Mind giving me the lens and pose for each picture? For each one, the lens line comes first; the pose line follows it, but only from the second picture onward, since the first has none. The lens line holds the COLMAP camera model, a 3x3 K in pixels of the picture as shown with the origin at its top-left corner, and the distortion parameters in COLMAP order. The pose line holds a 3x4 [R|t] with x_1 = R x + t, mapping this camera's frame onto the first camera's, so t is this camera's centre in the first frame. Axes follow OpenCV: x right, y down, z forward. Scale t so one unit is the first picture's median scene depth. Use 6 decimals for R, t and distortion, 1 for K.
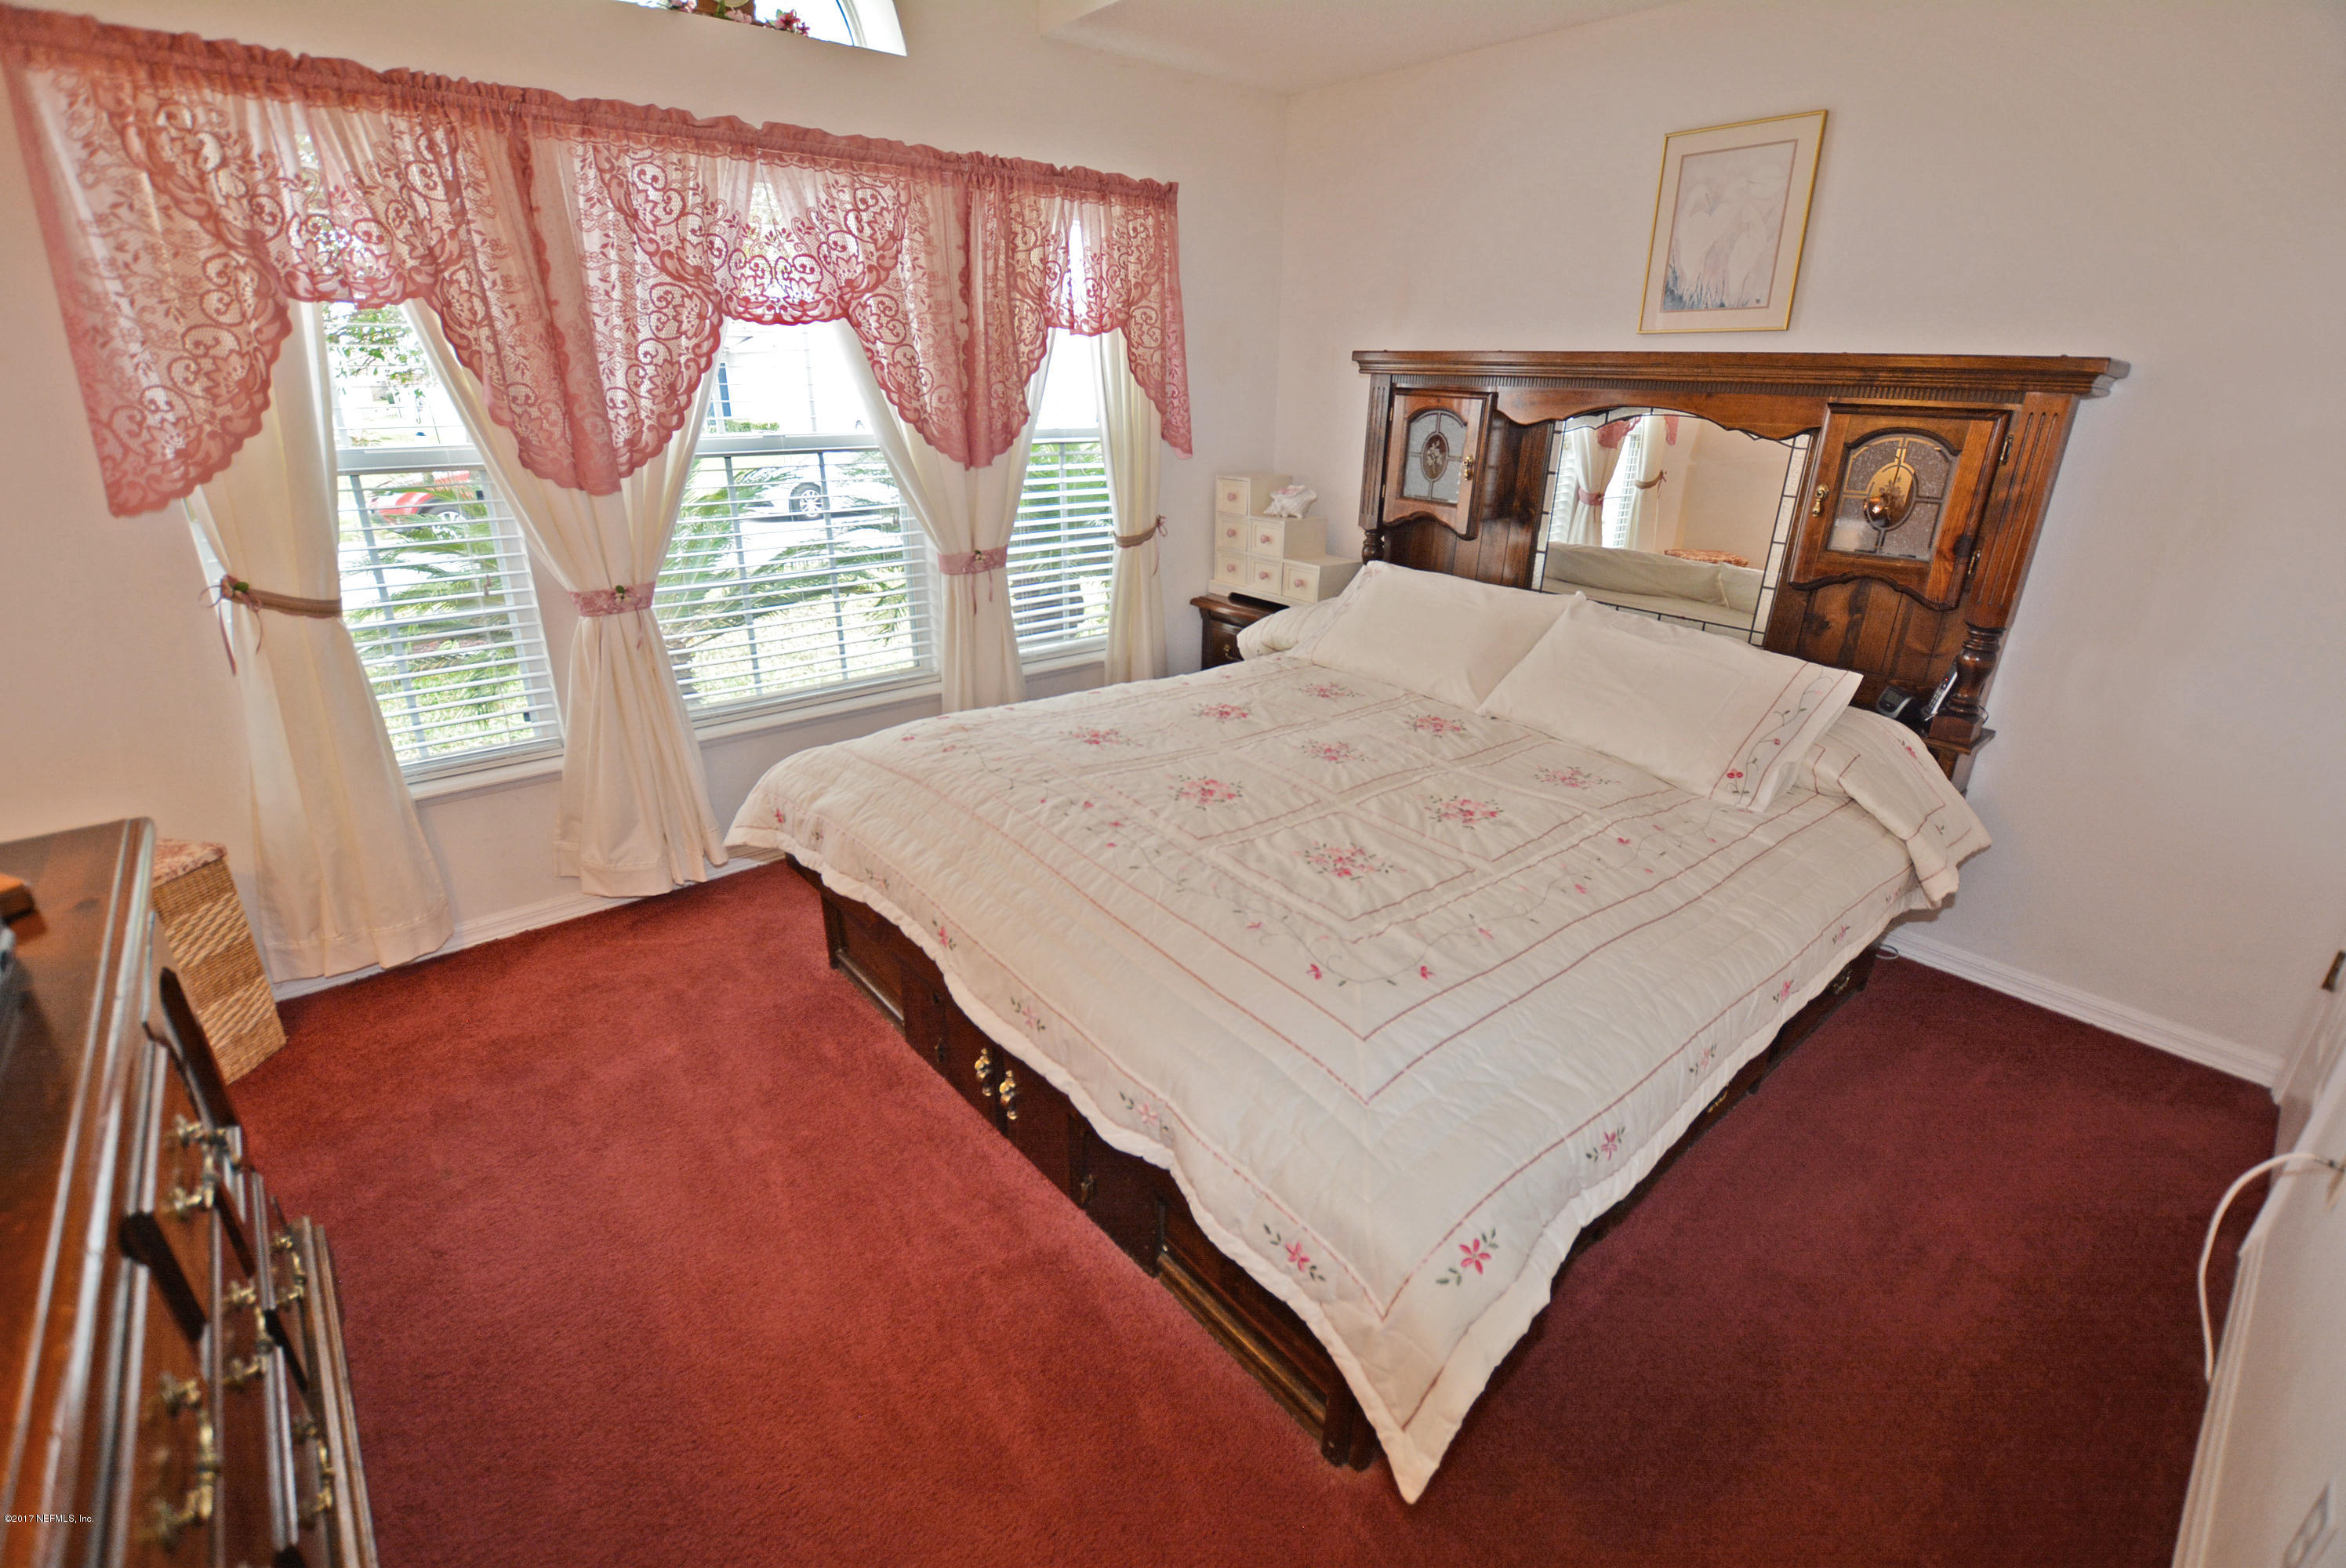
lens RADIAL K [[1034.7, 0, 1173.0], [0, 1034.7, 784.0], [0, 0, 1]] dist [-0.035978, 0.004082]
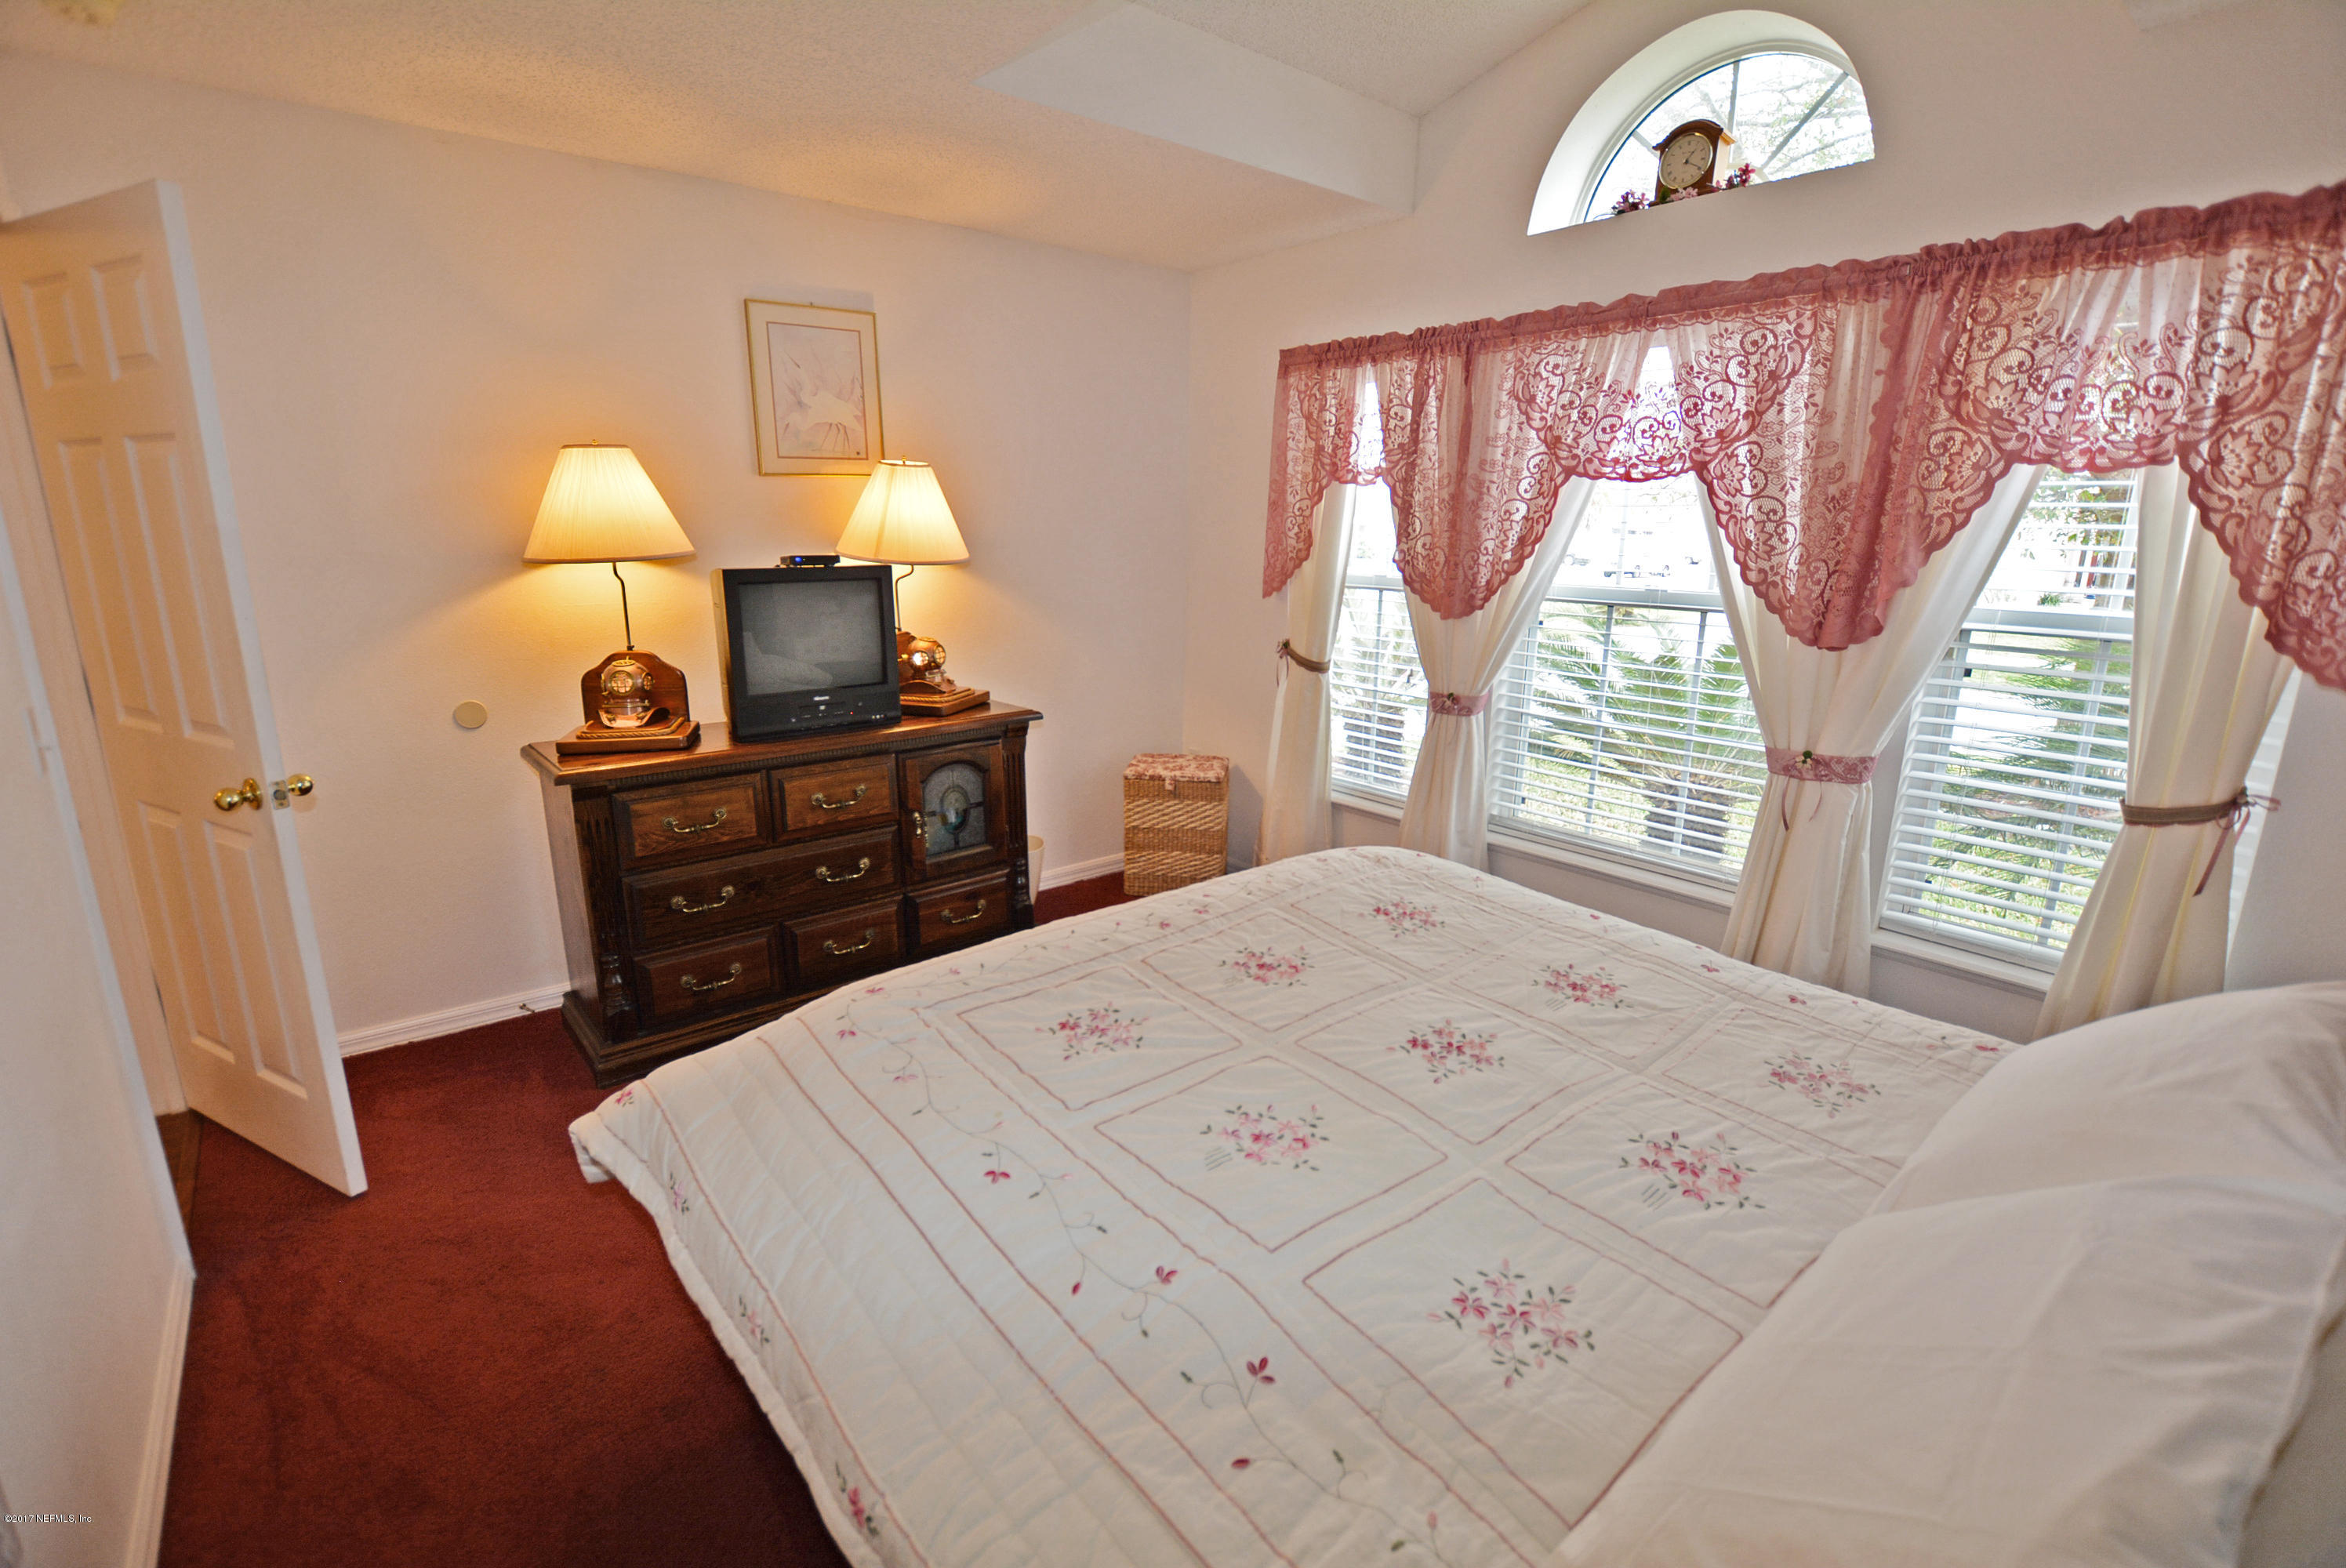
lens RADIAL K [[1034.7, 0, 1173.0], [0, 1034.7, 784.0], [0, 0, 1]] dist [-0.035978, 0.004082]
pose [[-0.020604, 0.233112, -0.972232, 0.712801], [-0.365829, 0.903243, 0.224323, -0.252179], [0.930454, 0.360292, 0.066668, 0.647994]]
